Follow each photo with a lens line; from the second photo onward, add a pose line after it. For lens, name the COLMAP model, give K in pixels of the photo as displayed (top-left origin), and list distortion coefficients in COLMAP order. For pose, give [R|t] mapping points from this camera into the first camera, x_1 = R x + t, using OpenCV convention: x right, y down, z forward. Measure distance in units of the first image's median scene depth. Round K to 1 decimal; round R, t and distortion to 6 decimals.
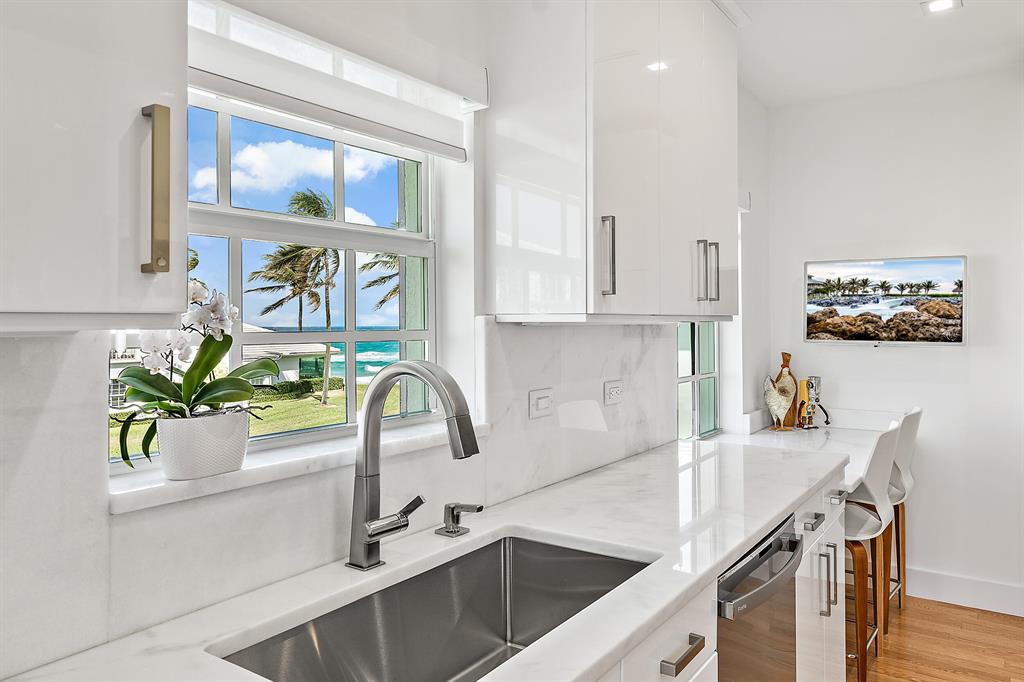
lens RADIAL K [[726.8, 0, 513.2], [0, 726.8, 317.1], [0, 0, 1]] dist [0.001353, -0.000068]
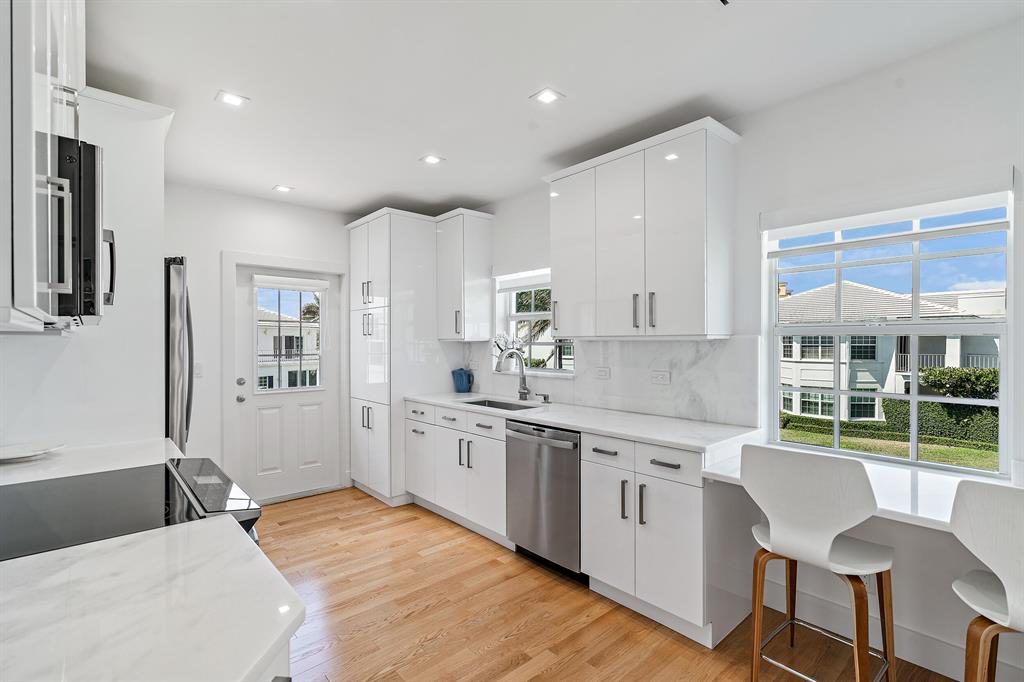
lens RADIAL K [[460.2, 0, 512.6], [0, 460.2, 337.8], [0, 0, 1]] dist [-0.001772, 0.000040]
pose [[-0.221560, 0.006899, -0.975122, 1.635254], [0.016538, 0.999858, 0.003316, -0.008503], [0.975007, -0.015392, -0.221642, 1.075076]]
